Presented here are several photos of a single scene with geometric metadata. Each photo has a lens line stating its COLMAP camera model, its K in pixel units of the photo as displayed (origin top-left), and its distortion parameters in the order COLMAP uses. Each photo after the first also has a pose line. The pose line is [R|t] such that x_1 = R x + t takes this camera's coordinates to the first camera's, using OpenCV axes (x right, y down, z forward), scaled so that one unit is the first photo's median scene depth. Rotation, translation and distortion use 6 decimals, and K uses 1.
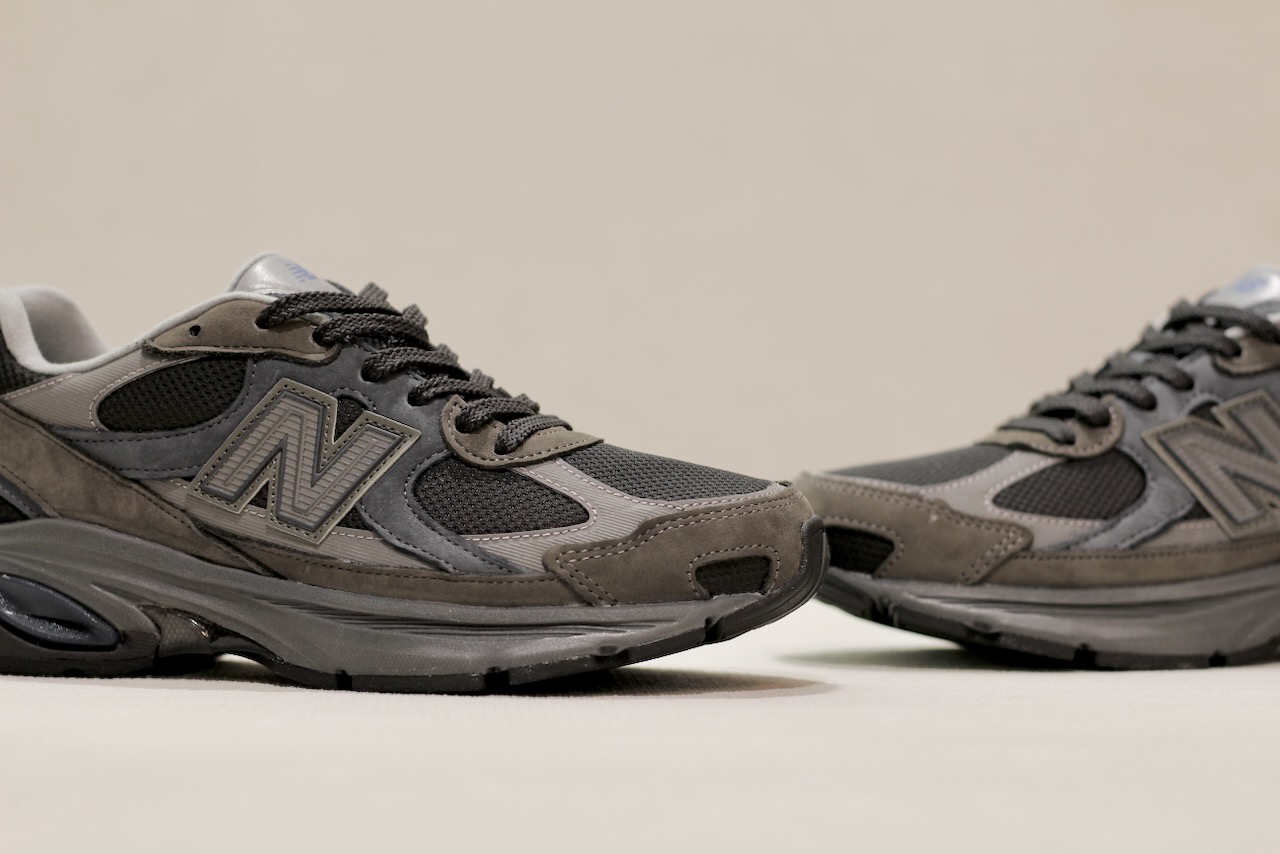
lens RADIAL K [[2874.9, 0, 640.0], [0, 2874.9, 427.0], [0, 0, 1]] dist [-0.016078, -0.260228]
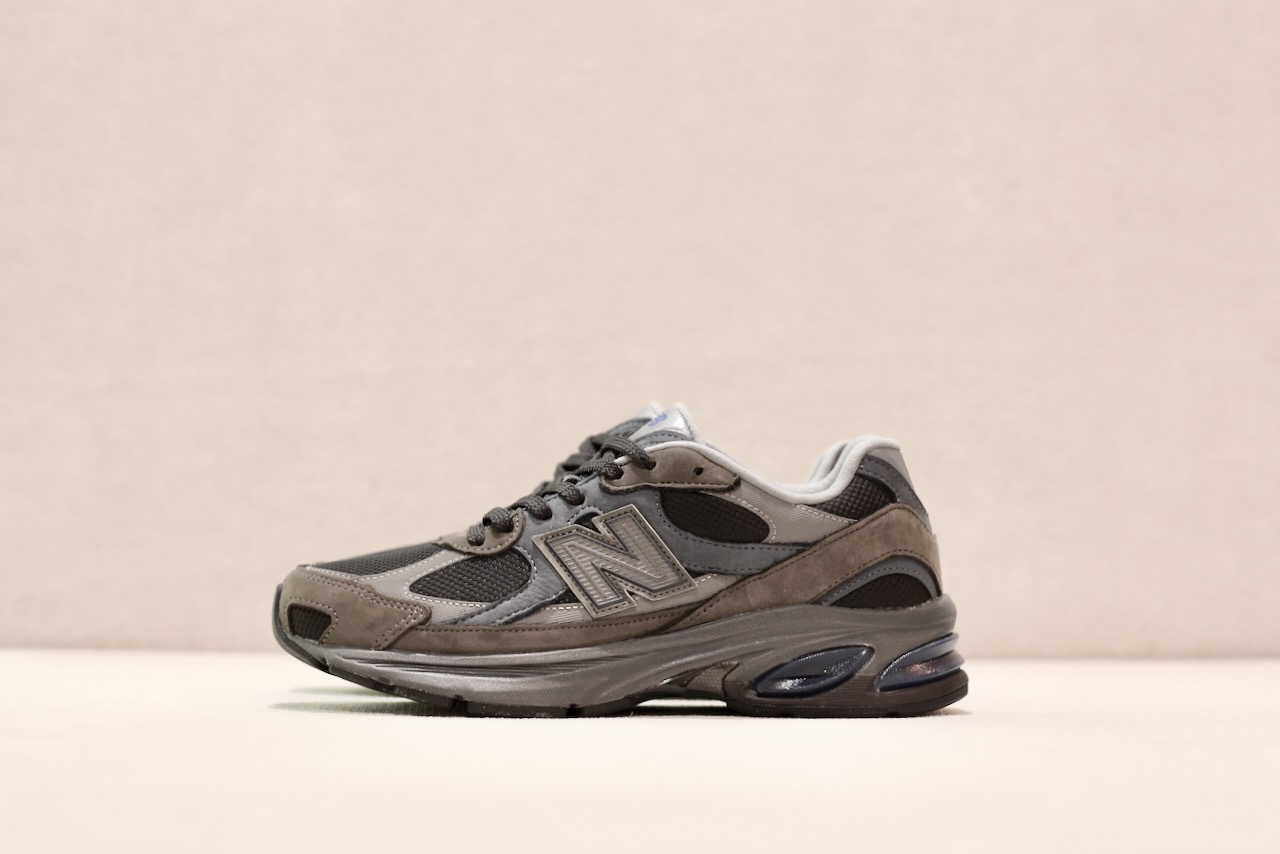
lens RADIAL K [[2874.9, 0, 640.0], [0, 2874.9, 427.0], [0, 0, 1]] dist [-0.016078, -0.260228]
pose [[0.974344, -0.002807, -0.225045, 0.521504], [-0.008655, 0.998715, -0.049931, 0.017295], [0.224896, 0.050598, 0.973068, -0.263007]]
